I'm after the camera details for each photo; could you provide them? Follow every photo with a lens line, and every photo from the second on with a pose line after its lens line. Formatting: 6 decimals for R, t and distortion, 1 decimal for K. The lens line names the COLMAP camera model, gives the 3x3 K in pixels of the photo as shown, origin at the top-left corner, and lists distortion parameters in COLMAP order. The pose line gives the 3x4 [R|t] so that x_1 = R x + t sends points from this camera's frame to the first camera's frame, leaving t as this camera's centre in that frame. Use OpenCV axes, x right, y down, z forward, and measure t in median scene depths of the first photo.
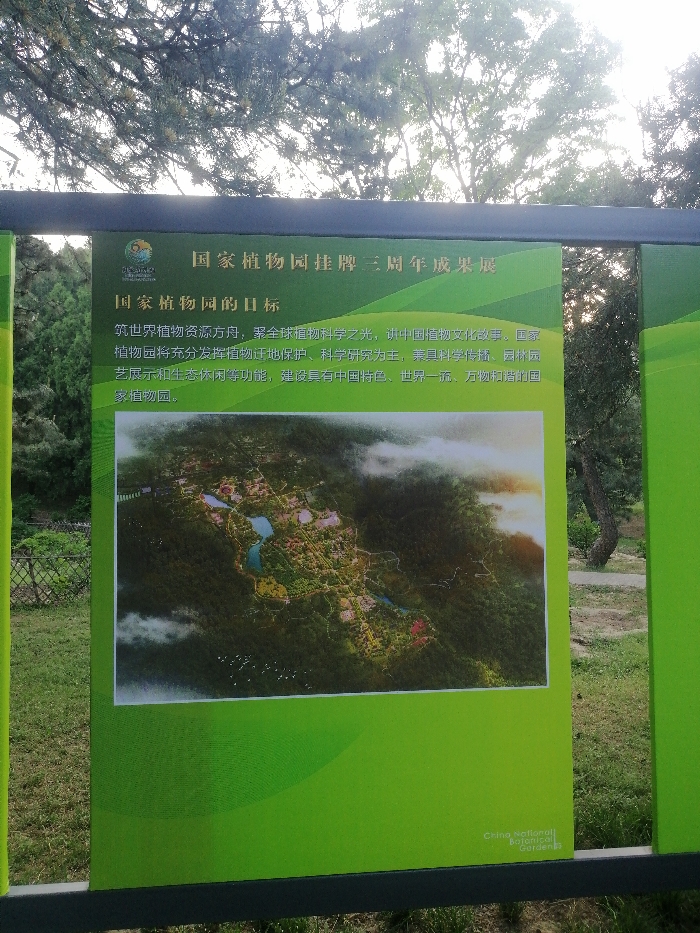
lens RADIAL K [[697.7, 0, 347.3], [0, 697.7, 467.1], [0, 0, 1]] dist [-0.007133, -0.007277]
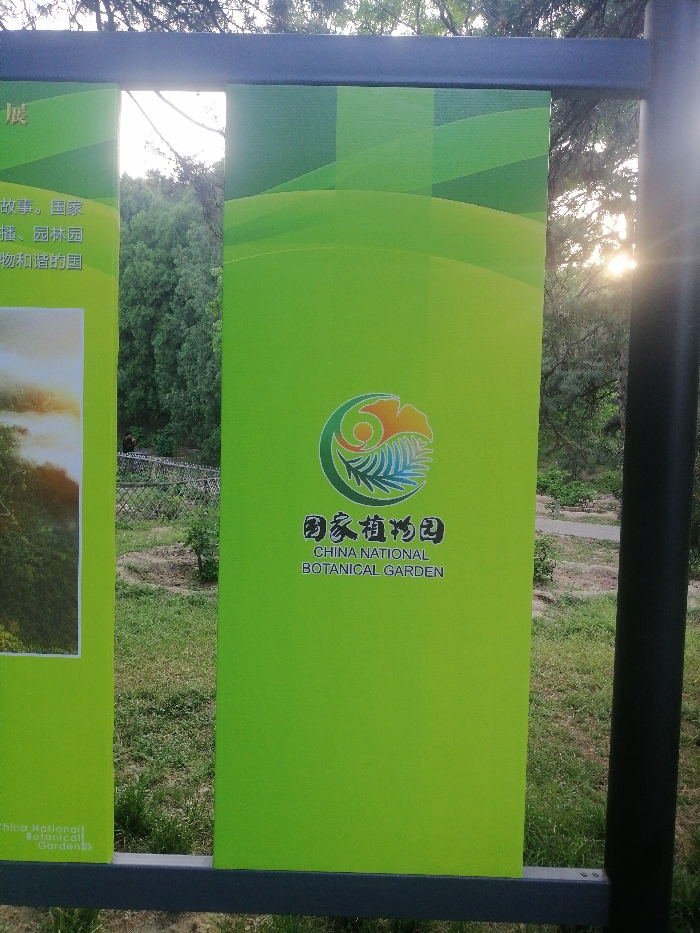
lens RADIAL K [[697.7, 0, 352.7], [0, 697.7, 467.3], [0, 0, 1]] dist [-0.007133, -0.007277]
pose [[0.995511, 0.044764, -0.083396, 0.655533], [-0.037702, 0.995718, 0.084409, 0.018571], [0.086817, -0.080886, 0.992935, 0.247213]]
